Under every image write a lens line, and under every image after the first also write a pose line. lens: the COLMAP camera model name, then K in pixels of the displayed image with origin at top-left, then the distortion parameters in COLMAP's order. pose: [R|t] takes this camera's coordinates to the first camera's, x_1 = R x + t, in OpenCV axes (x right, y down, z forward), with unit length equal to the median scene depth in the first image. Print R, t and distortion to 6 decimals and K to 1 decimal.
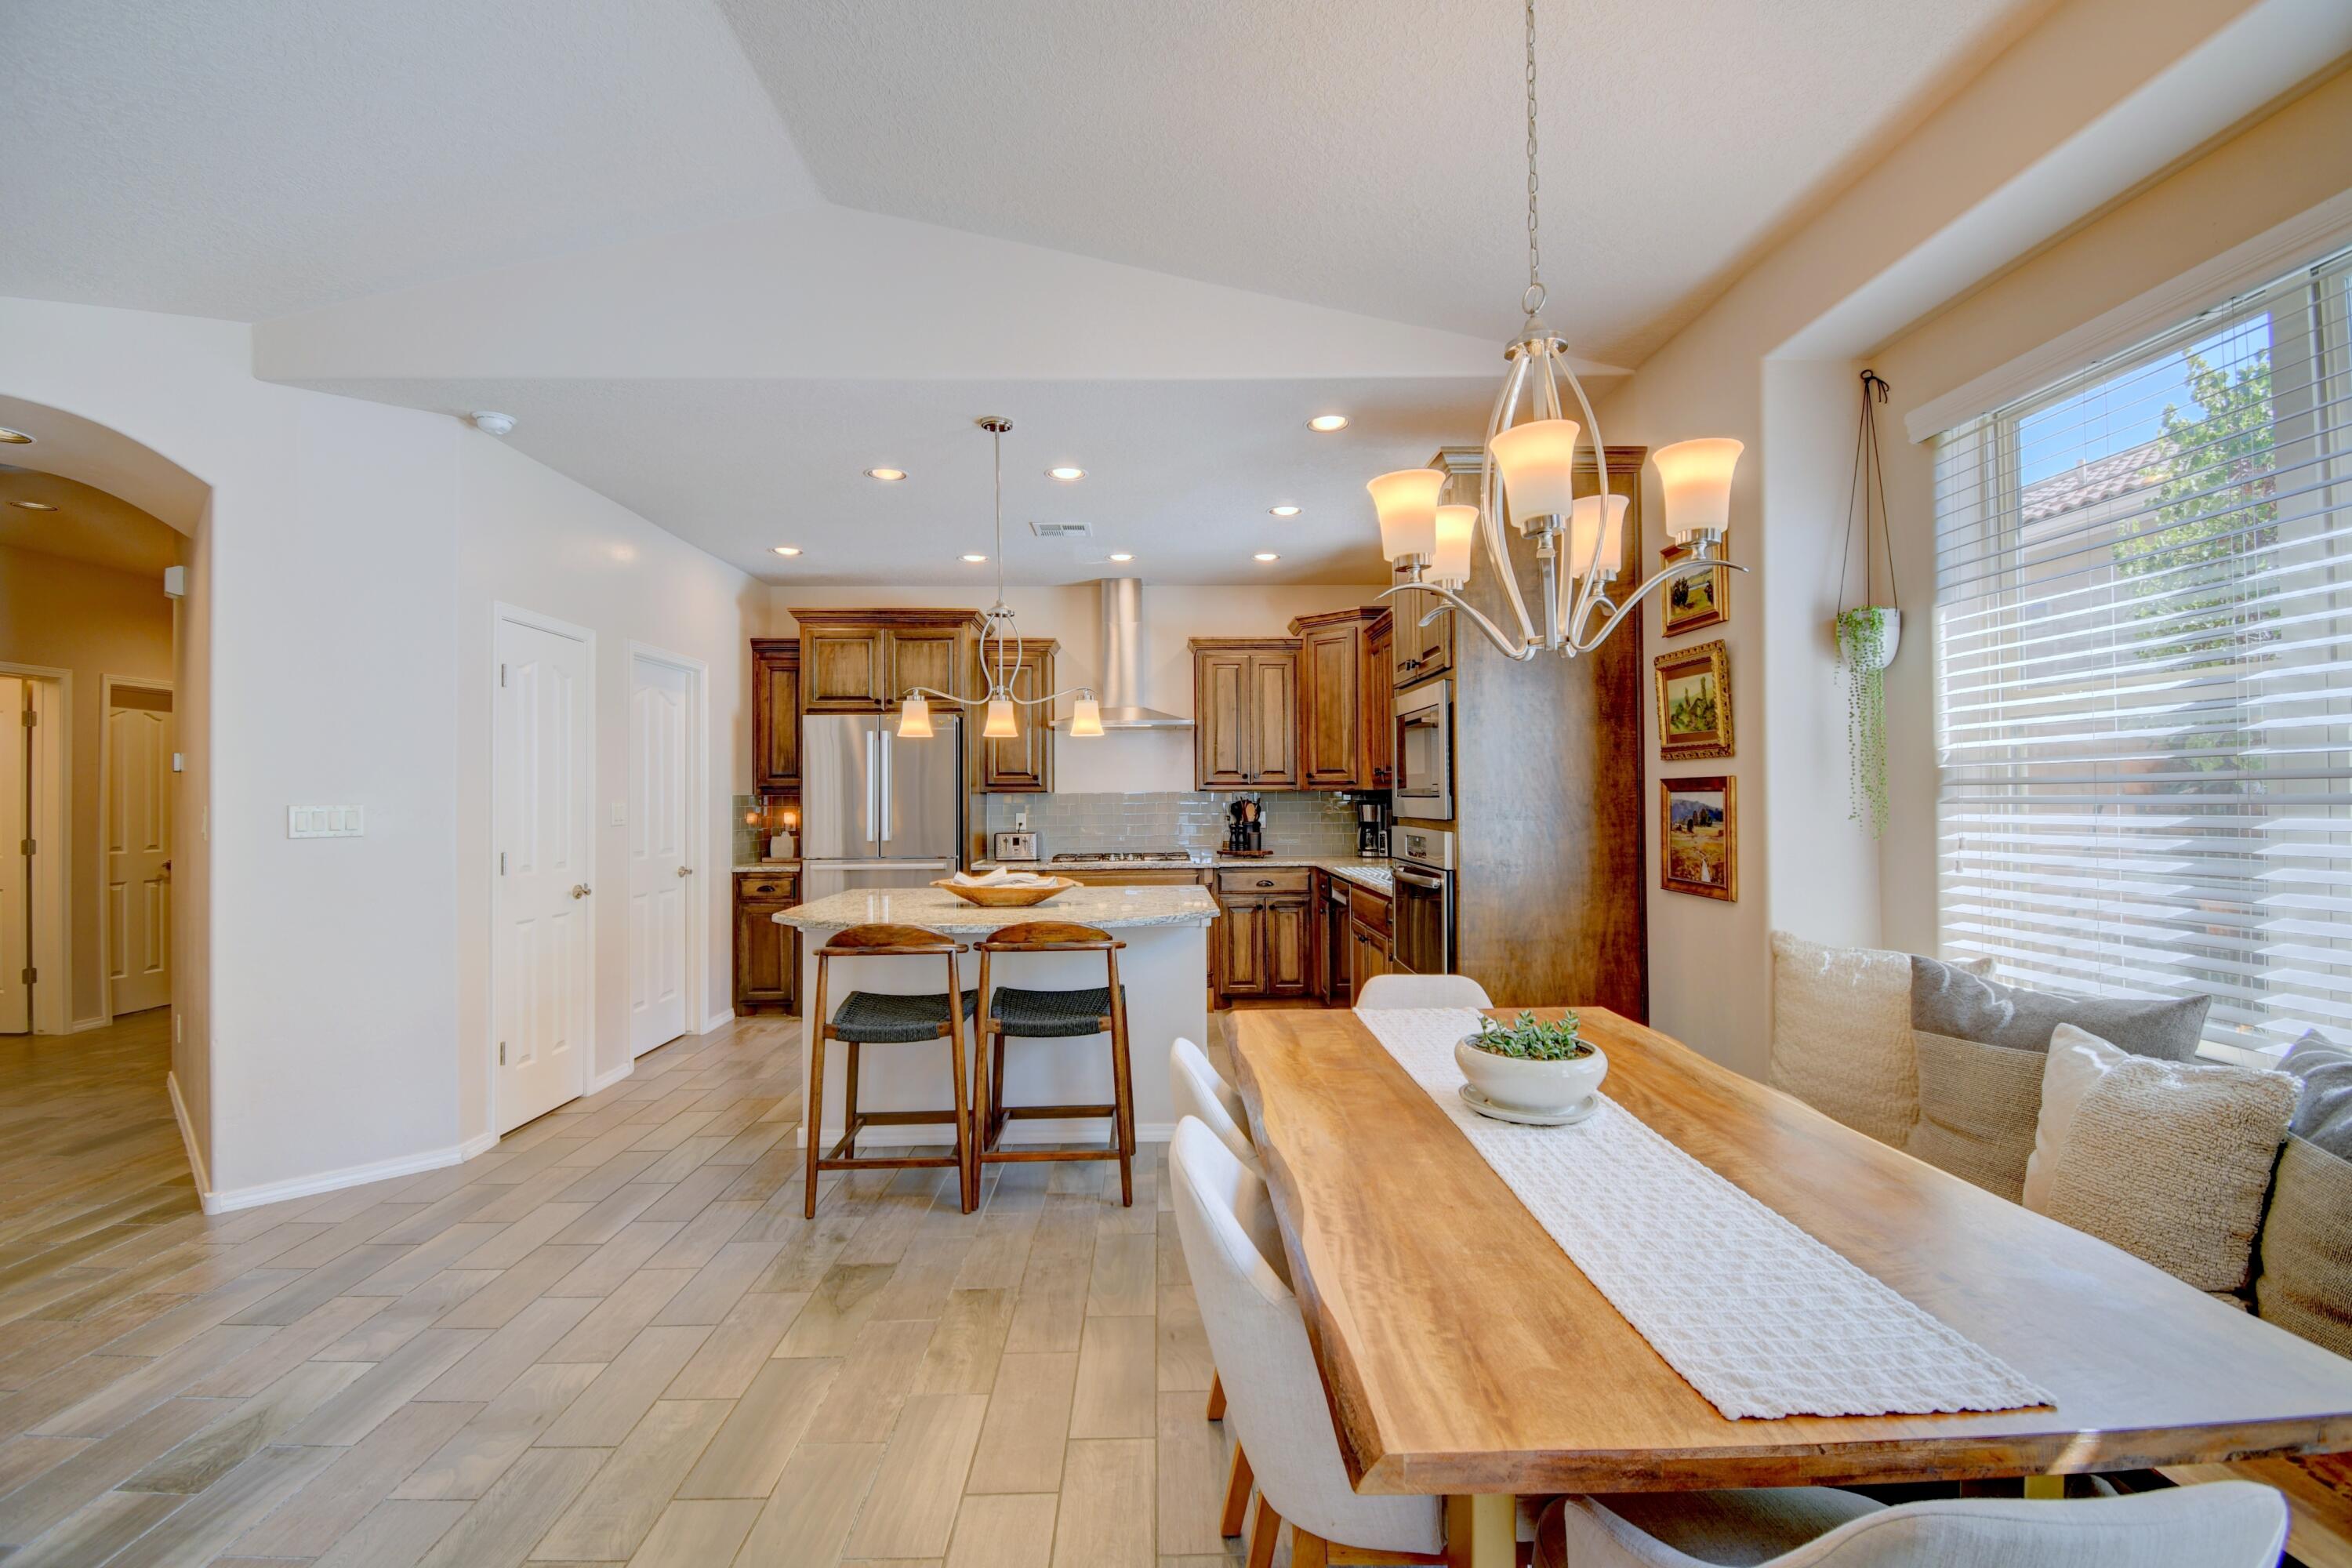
lens RADIAL K [[1071.1, 0, 1183.4], [0, 1071.1, 785.6], [0, 0, 1]] dist [-0.020131, -0.000535]
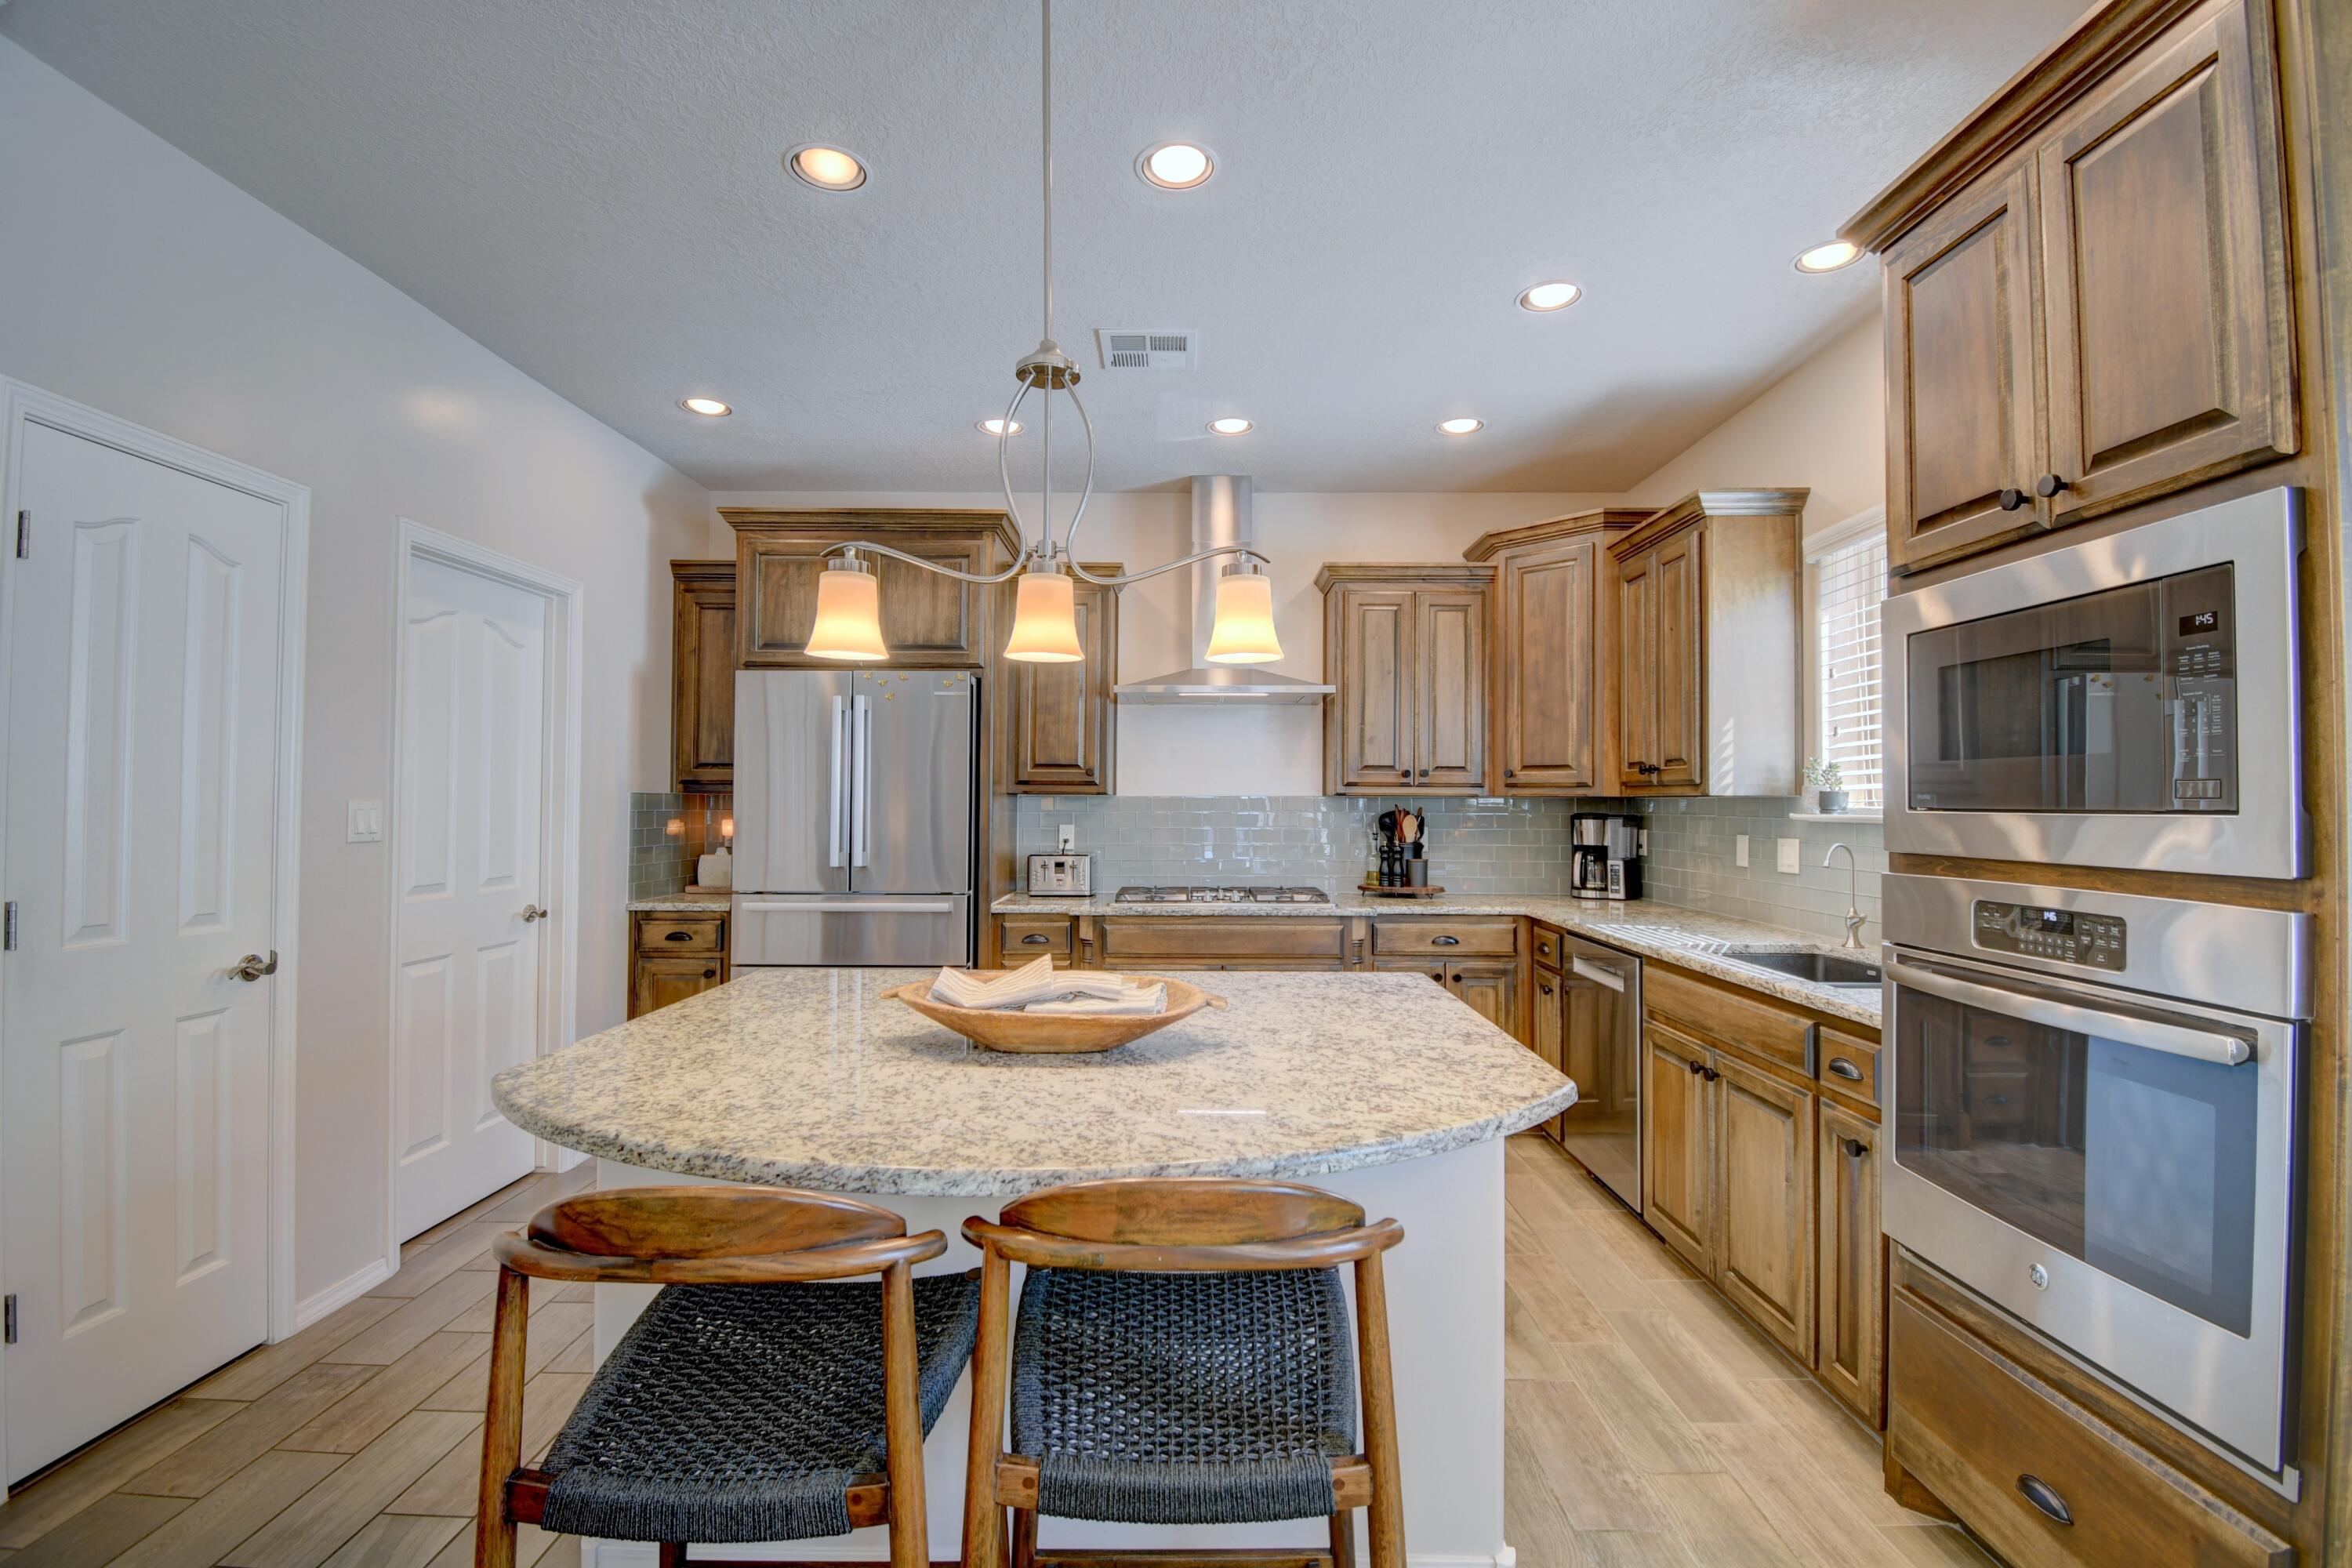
lens RADIAL K [[1071.1, 0, 1170.9], [0, 1071.1, 787.4], [0, 0, 1]] dist [-0.020131, -0.000535]
pose [[0.999059, 0.011972, -0.041694, -0.064340], [-0.012180, 0.999915, -0.004738, 0.004693], [0.041634, 0.005241, 0.999119, 0.362568]]
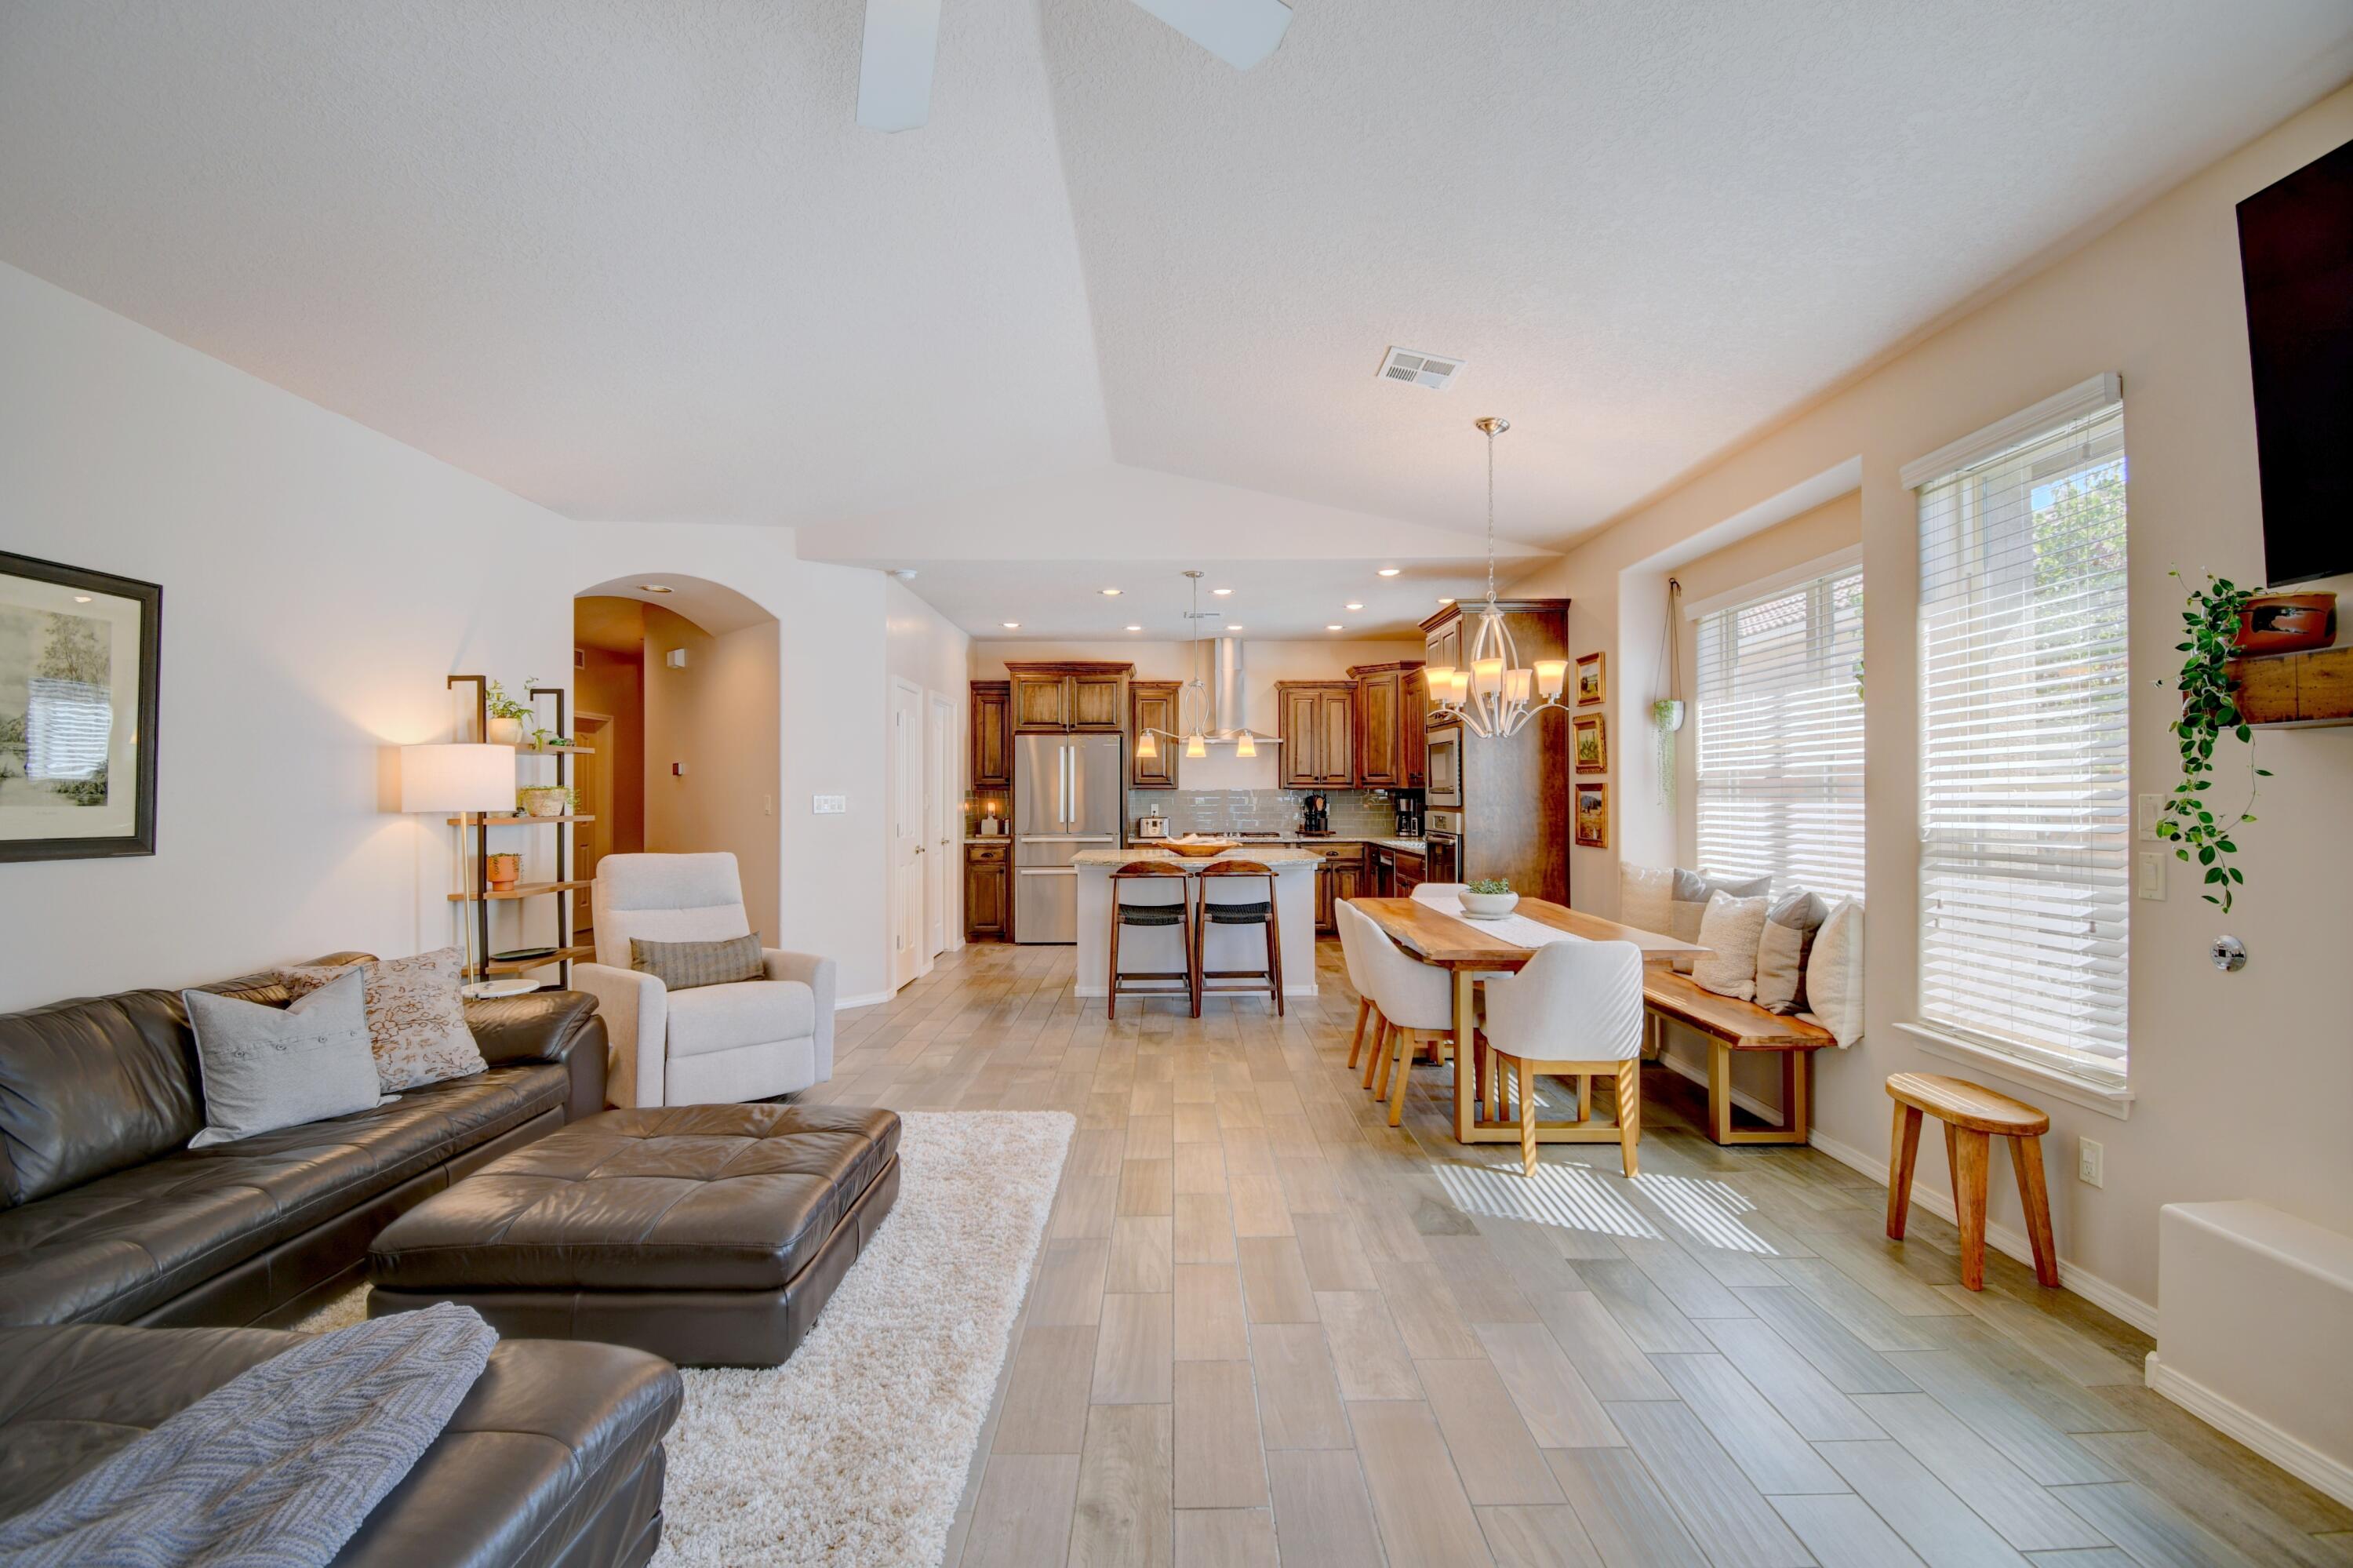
lens RADIAL K [[1071.6, 0, 1167.8], [0, 1071.6, 783.2], [0, 0, 1]] dist [-0.020131, -0.000535]
pose [[0.999561, 0.004371, -0.029314, -0.104845], [-0.004339, 0.999990, 0.001134, -0.003501], [0.029318, -0.001006, 0.999570, -0.452279]]
